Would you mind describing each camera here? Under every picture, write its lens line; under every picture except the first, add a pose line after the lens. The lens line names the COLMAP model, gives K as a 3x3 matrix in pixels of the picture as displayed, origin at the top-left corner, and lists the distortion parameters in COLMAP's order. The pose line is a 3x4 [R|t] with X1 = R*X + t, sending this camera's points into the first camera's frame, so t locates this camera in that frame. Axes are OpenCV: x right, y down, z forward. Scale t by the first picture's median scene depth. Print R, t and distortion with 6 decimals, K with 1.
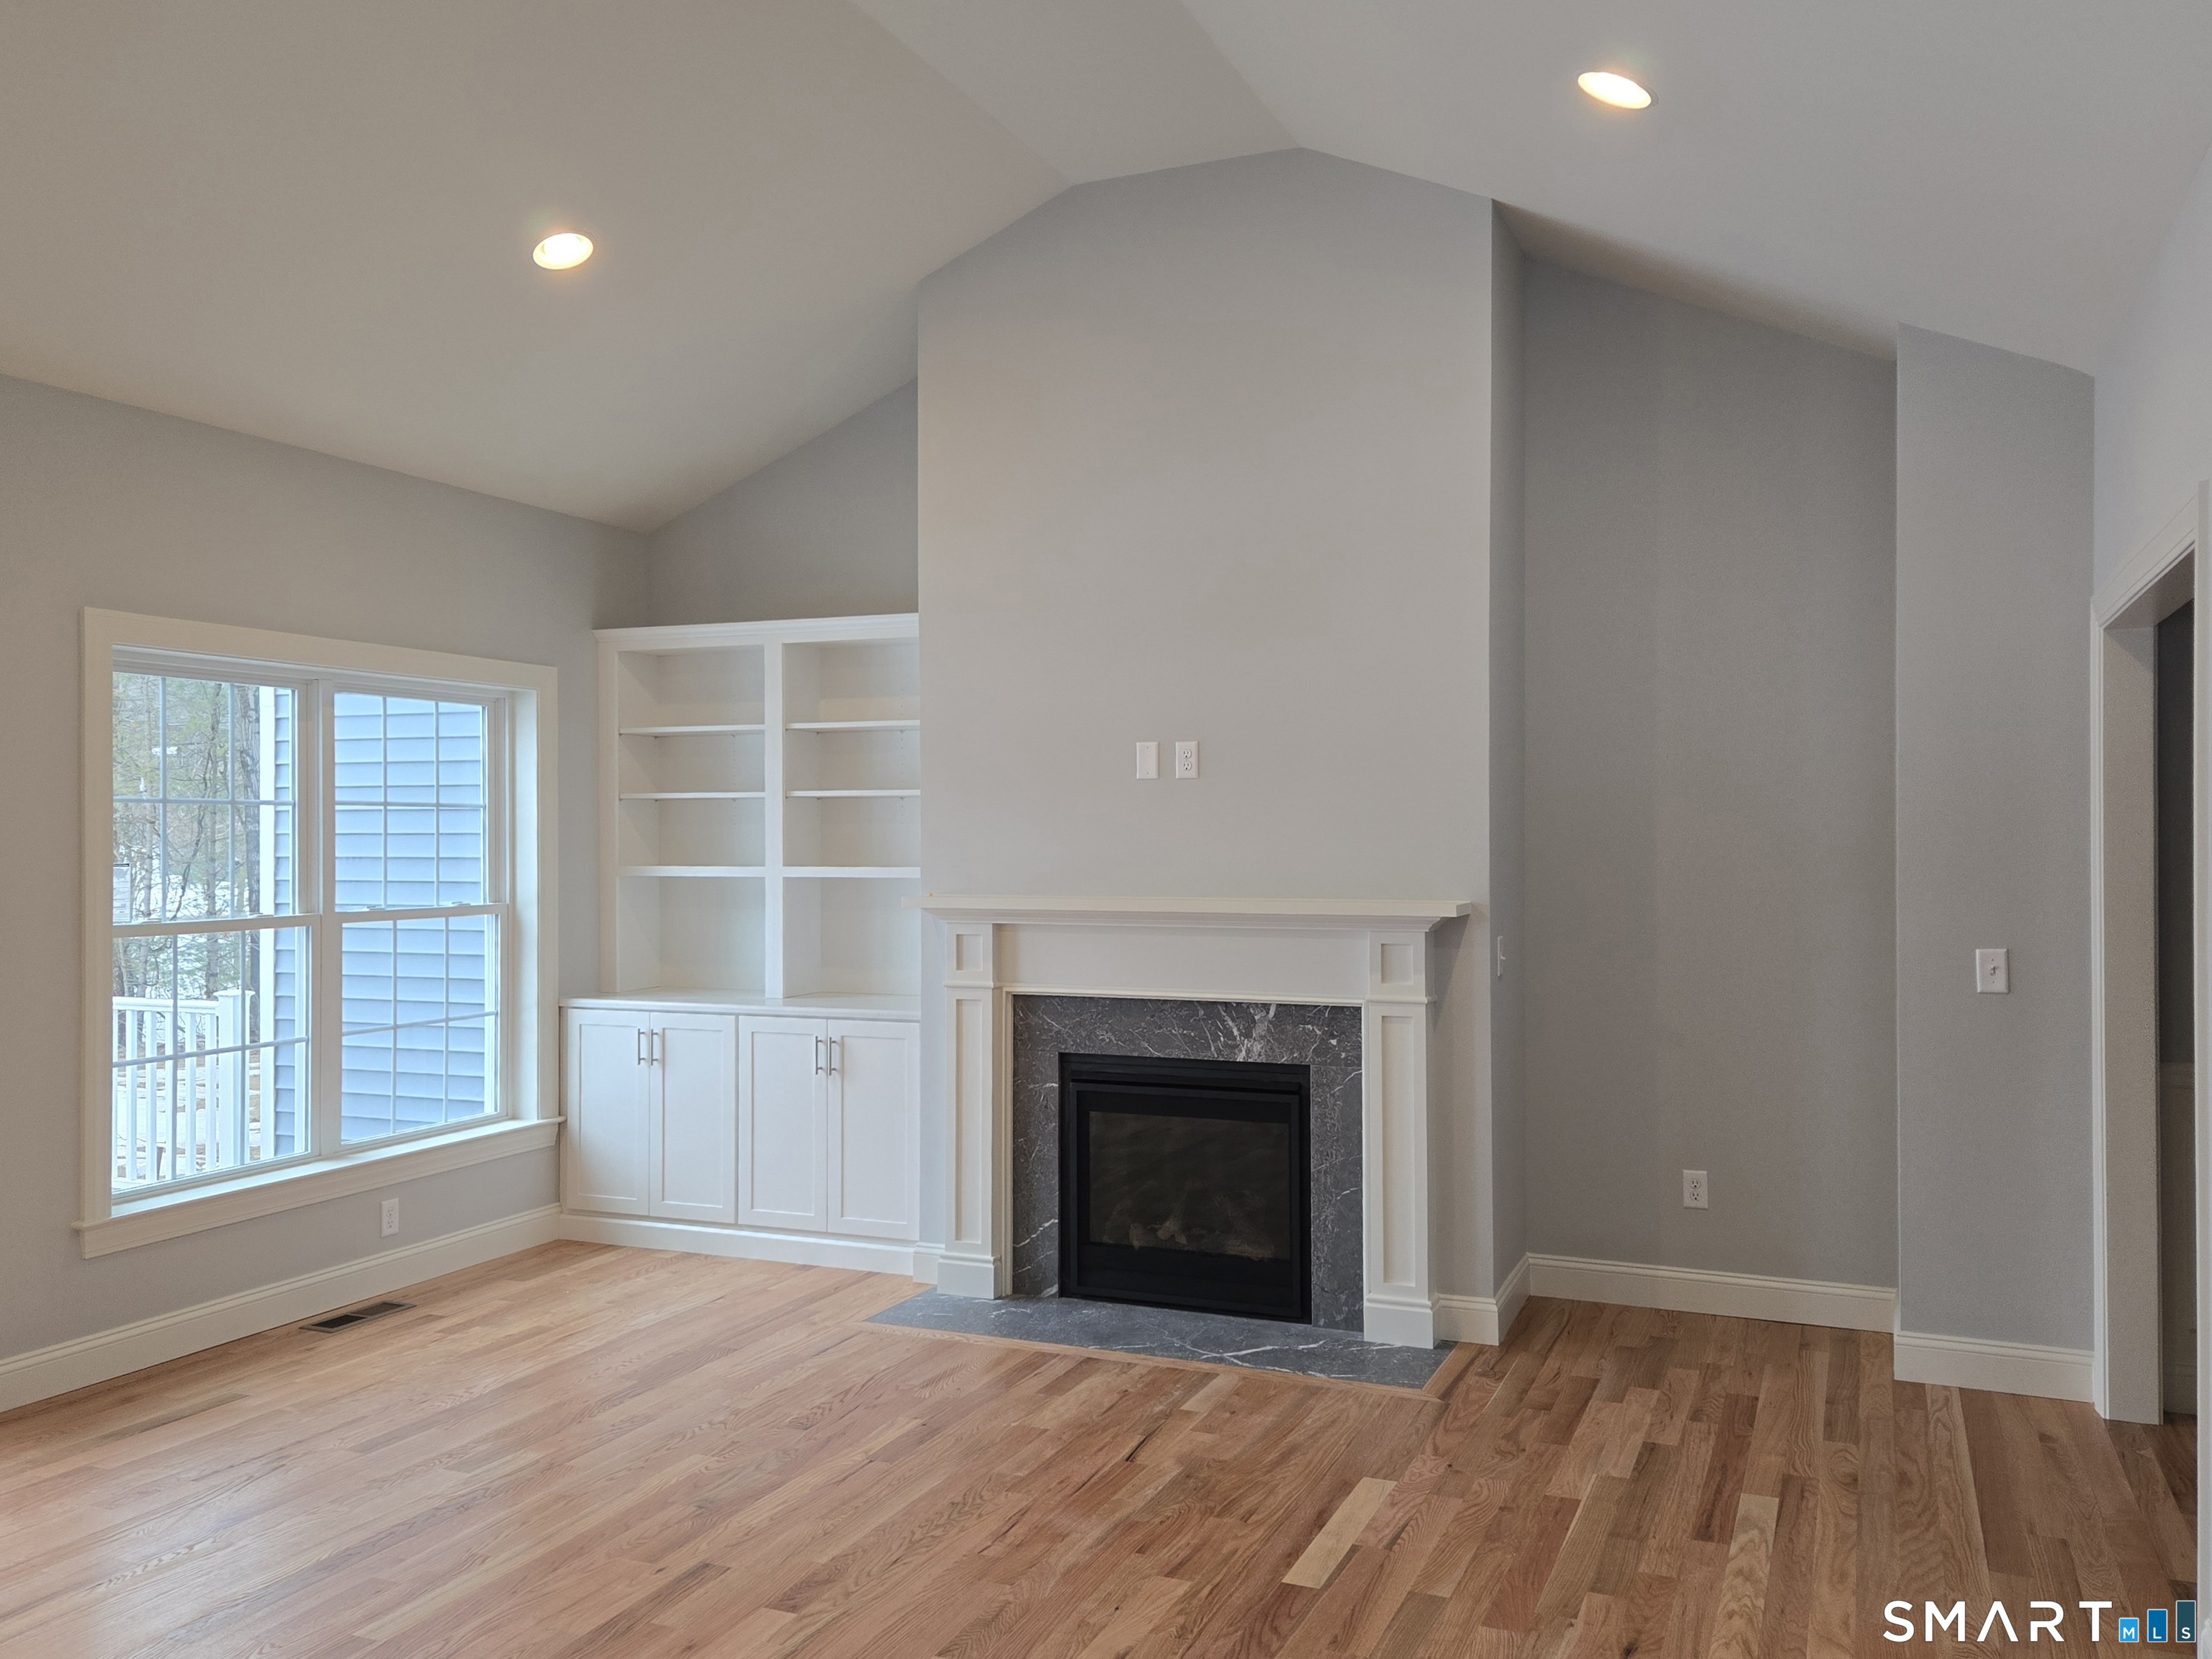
lens RADIAL K [[1769.3, 0, 1112.5], [0, 1769.3, 837.4], [0, 0, 1]] dist [0.087122, -0.088300]
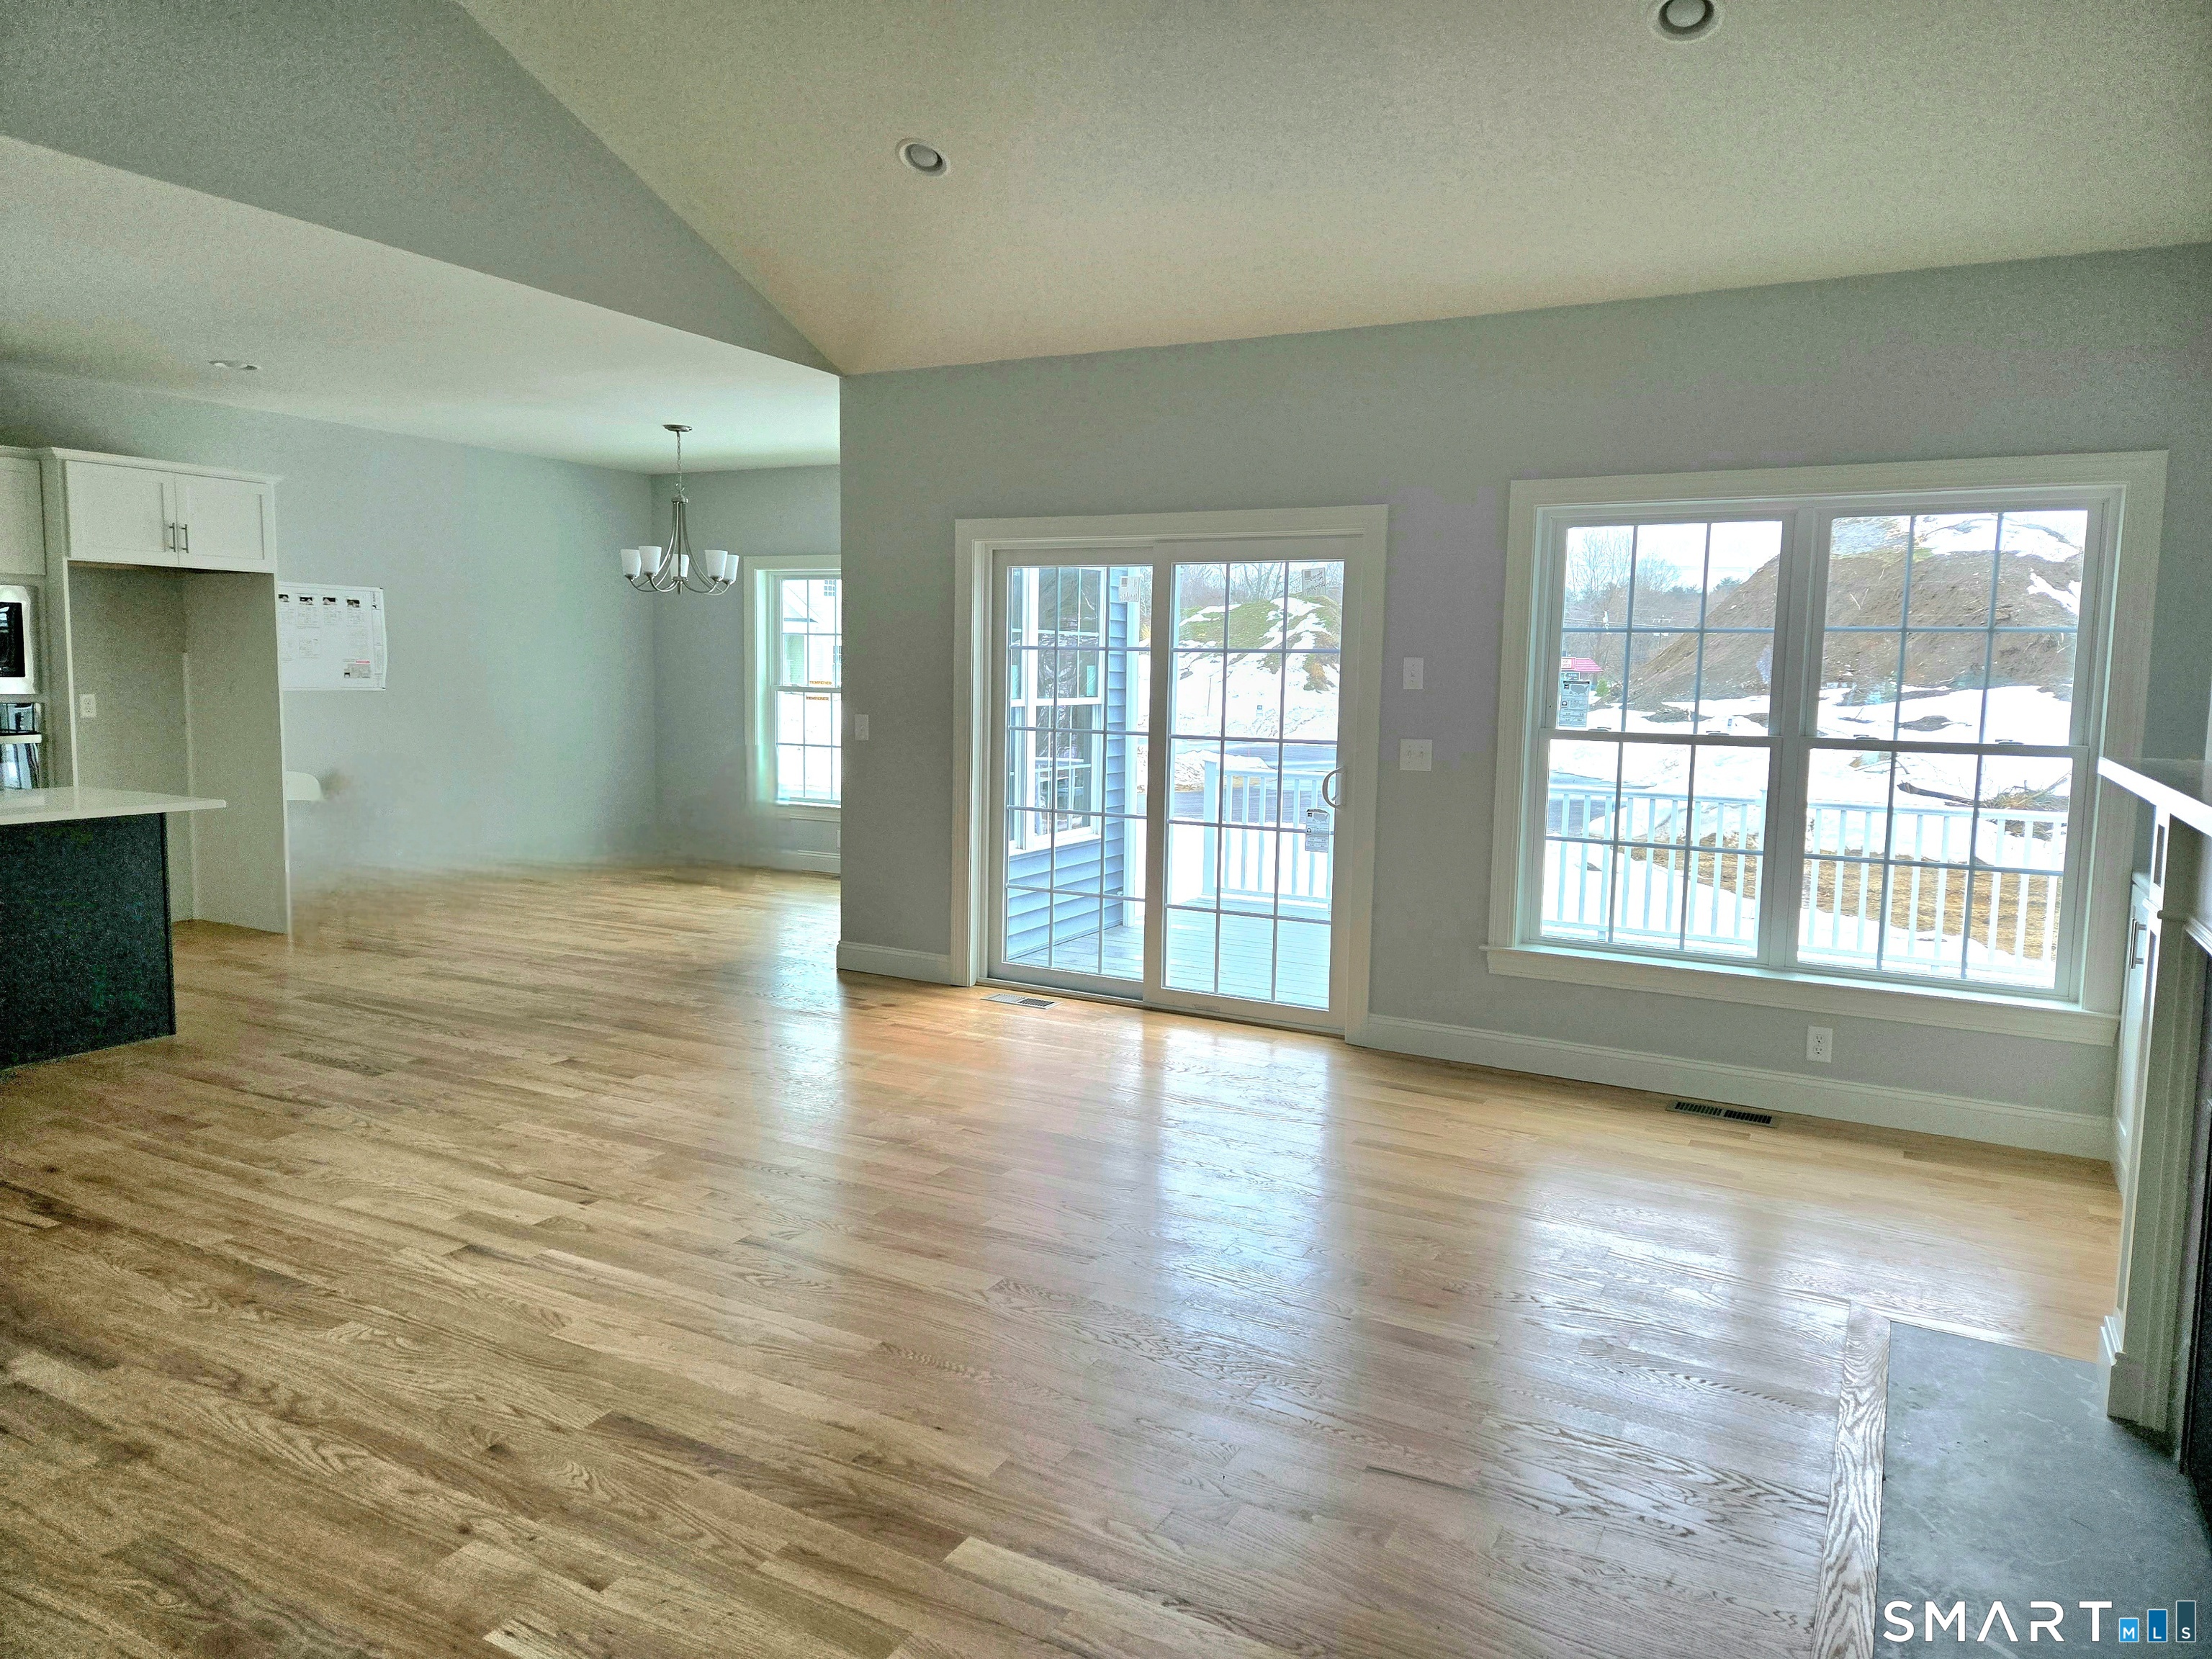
lens RADIAL K [[1464.2, 0, 1092.4], [0, 1464.2, 806.0], [0, 0, 1]] dist [0.067312, -0.054324]
pose [[-0.102053, 0.097686, -0.989971, 0.476866], [-0.019729, 0.994772, 0.100193, 0.004559], [0.994583, 0.029756, -0.099592, 0.720167]]
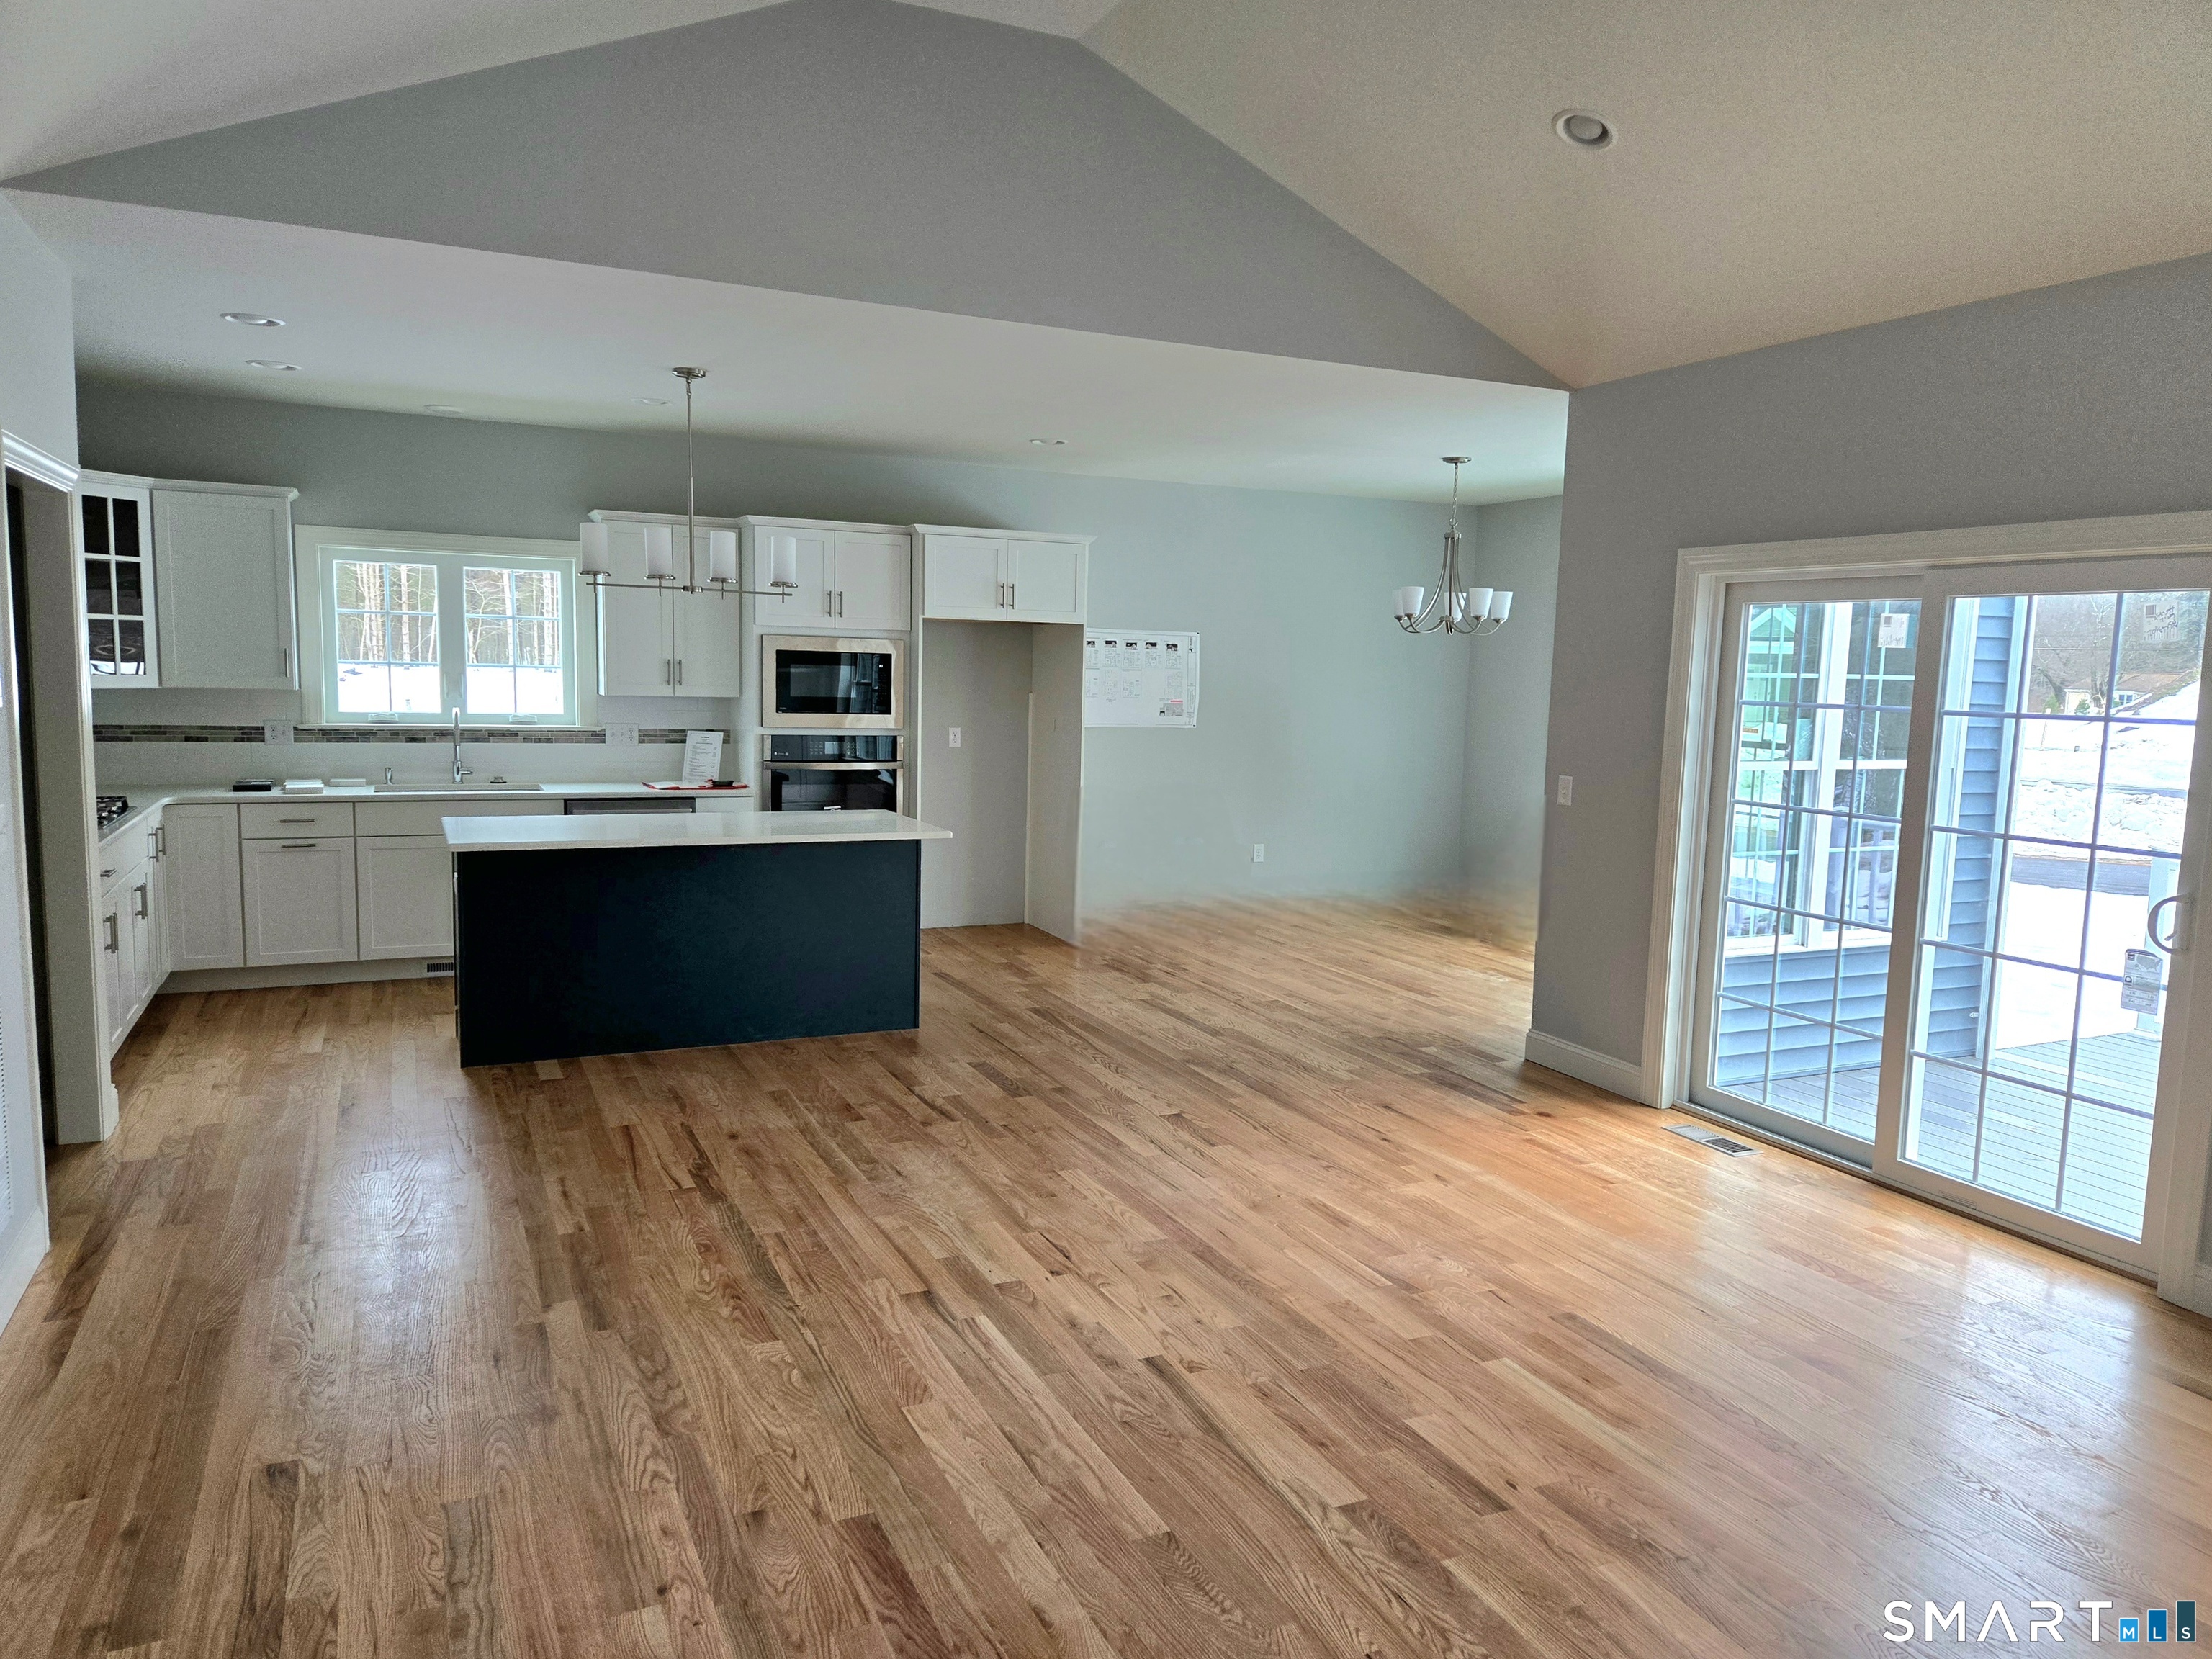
lens RADIAL K [[1496.6, 0, 1119.6], [0, 1496.6, 833.3], [0, 0, 1]] dist [0.076986, -0.062215]
pose [[-0.666788, 0.070680, -0.741889, 0.316558], [-0.025668, 0.992724, 0.117647, -0.024258], [0.744806, 0.097488, -0.660122, 0.889975]]
